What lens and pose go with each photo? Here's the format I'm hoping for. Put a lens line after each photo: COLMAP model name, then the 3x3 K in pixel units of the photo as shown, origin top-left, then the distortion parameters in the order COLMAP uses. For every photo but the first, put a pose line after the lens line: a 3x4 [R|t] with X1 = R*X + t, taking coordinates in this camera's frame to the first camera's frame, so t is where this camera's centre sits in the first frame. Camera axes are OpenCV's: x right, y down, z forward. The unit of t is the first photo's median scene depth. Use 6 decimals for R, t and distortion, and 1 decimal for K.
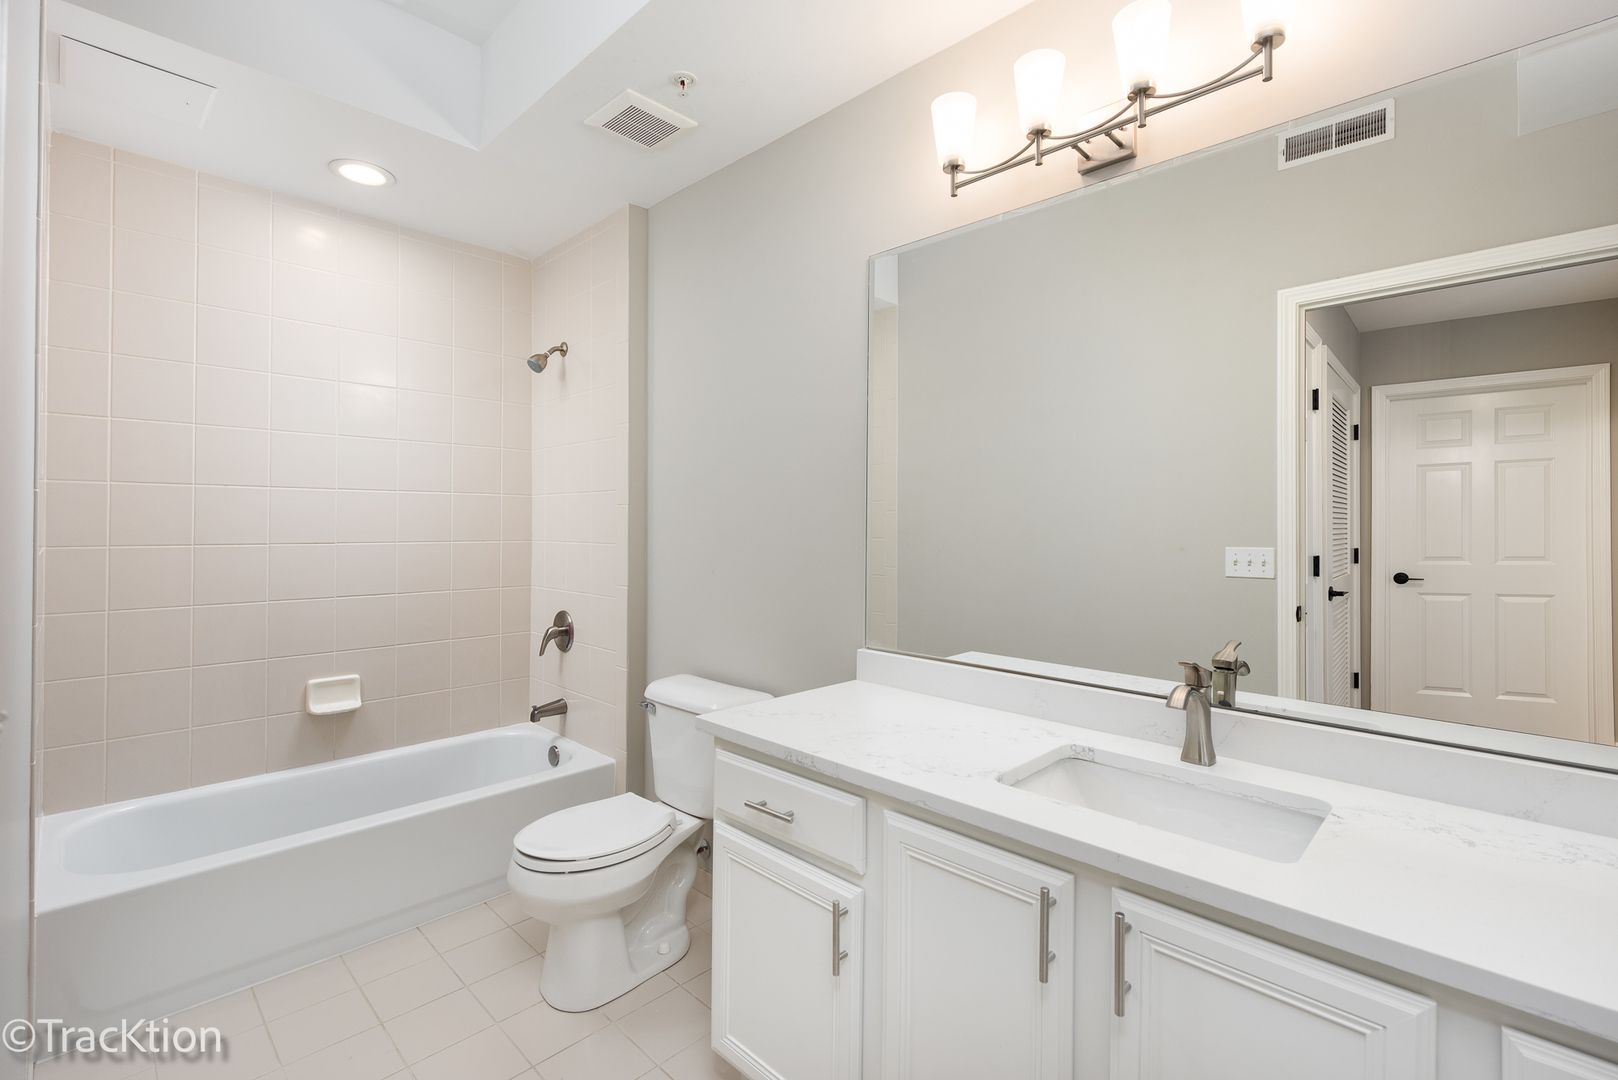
lens RADIAL K [[720.0, 0, 811.4], [0, 720.0, 506.1], [0, 0, 1]] dist [0.000858, 0.000077]
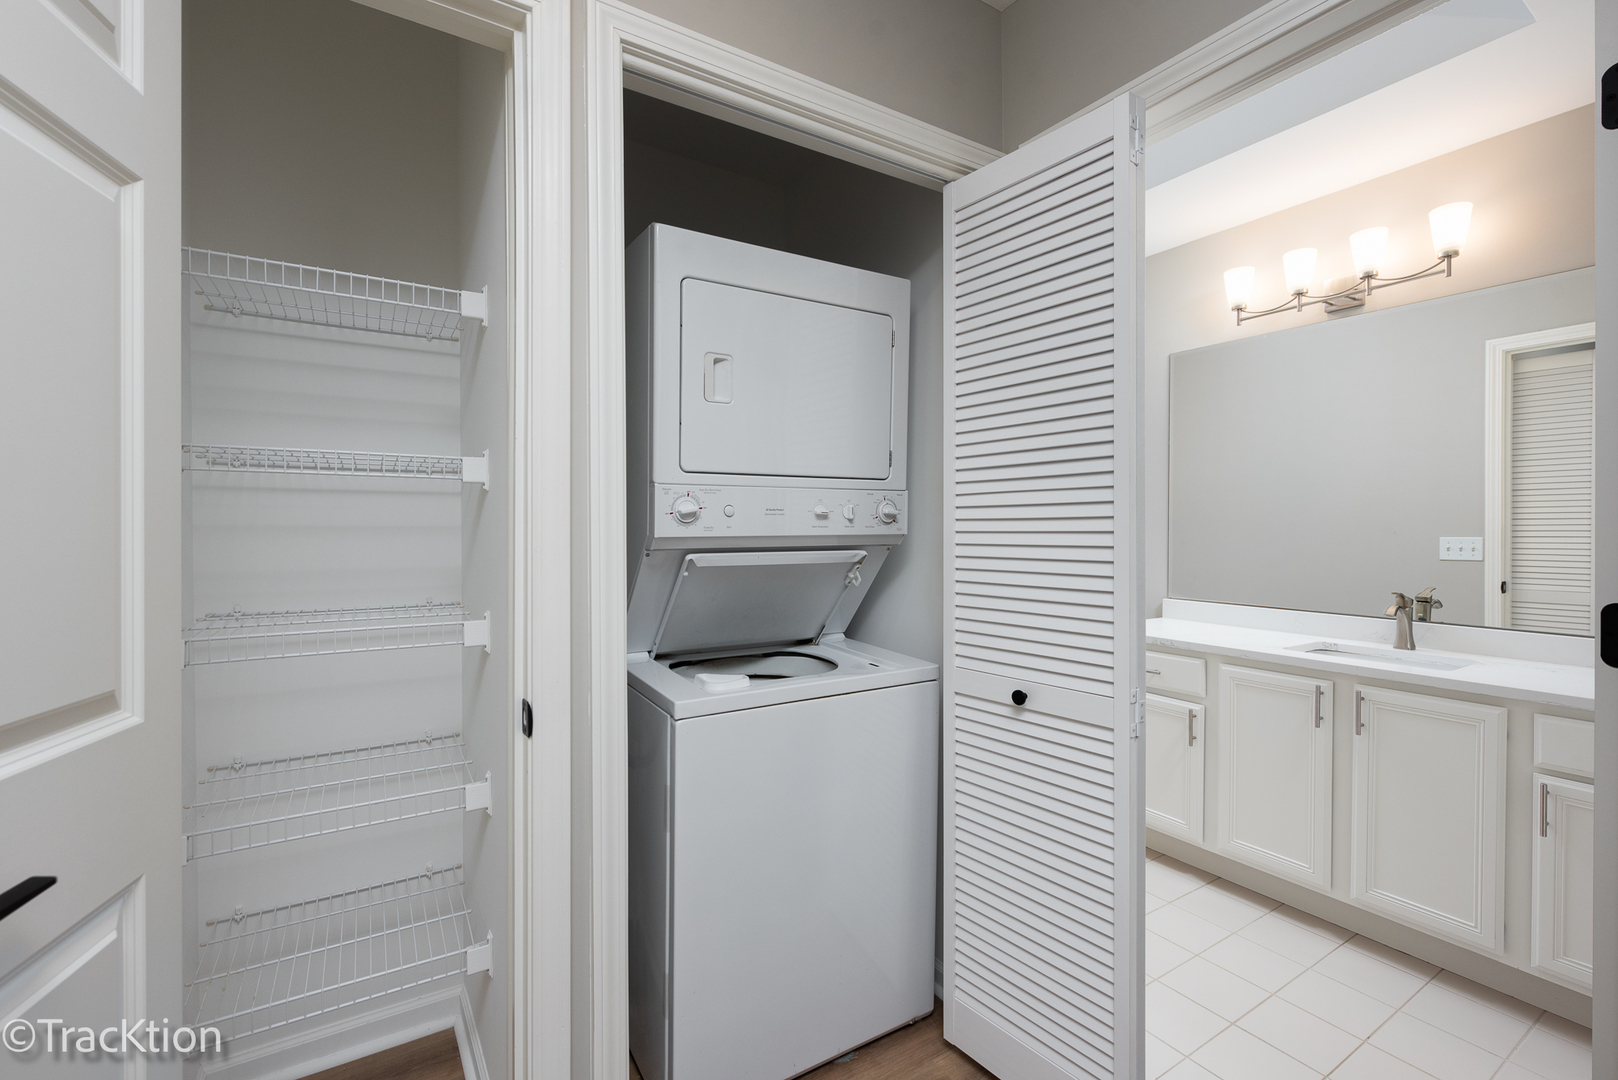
lens RADIAL K [[702.8, 0, 805.4], [0, 702.8, 521.2], [0, 0, 1]] dist [-0.000212, -0.000479]
pose [[0.972019, -0.007661, -0.234776, -0.461497], [0.011840, 0.999796, 0.016394, -0.012544], [0.234602, -0.018715, 0.971911, -0.962315]]
